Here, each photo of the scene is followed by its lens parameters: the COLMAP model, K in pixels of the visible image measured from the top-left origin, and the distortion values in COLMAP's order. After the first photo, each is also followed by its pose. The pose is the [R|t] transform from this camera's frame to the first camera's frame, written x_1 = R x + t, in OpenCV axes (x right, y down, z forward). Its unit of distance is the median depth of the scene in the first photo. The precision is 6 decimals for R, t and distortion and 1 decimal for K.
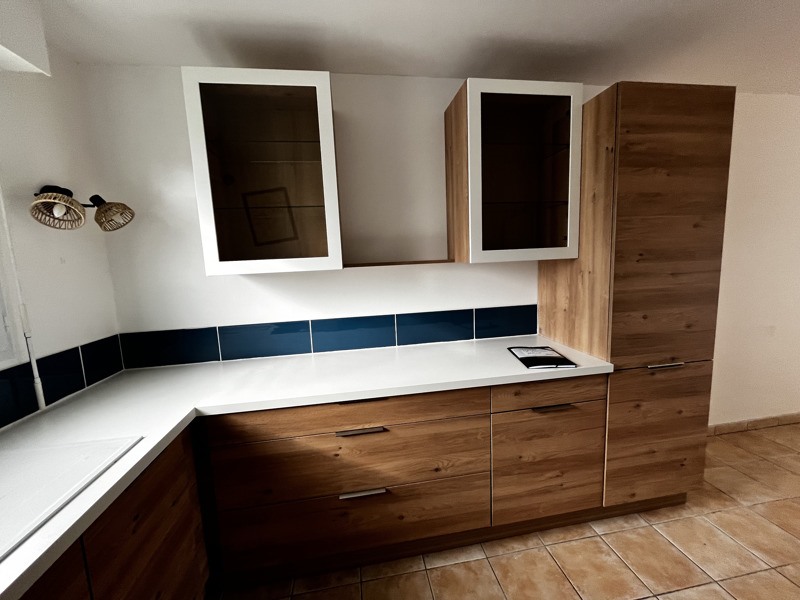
lens RADIAL K [[321.5, 0, 400.0], [0, 321.5, 300.0], [0, 0, 1]] dist [-0.002302, -0.000397]
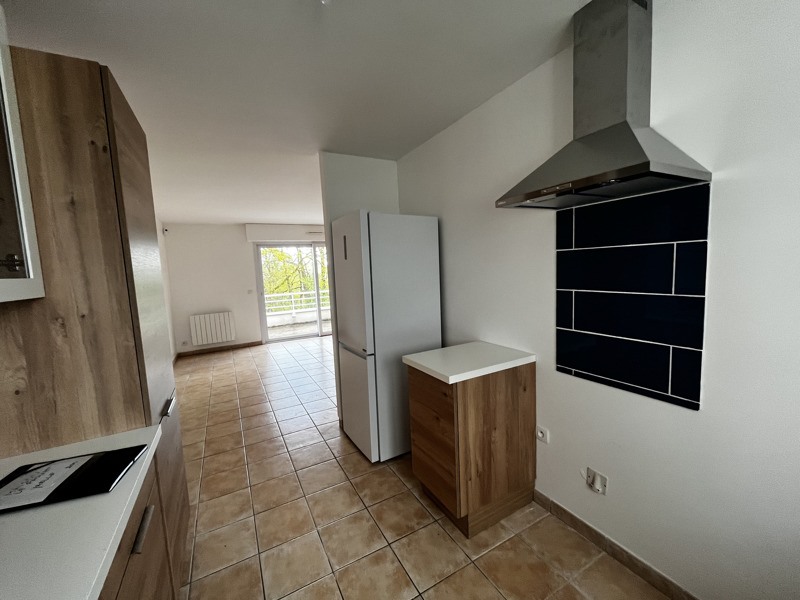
lens RADIAL K [[321.5, 0, 400.0], [0, 321.5, 300.0], [0, 0, 1]] dist [-0.002302, -0.000397]
pose [[-0.337259, -0.036337, 0.940710, -0.249769], [0.178571, 0.978644, 0.101823, -0.069287], [-0.924321, 0.202324, -0.323568, 0.599325]]
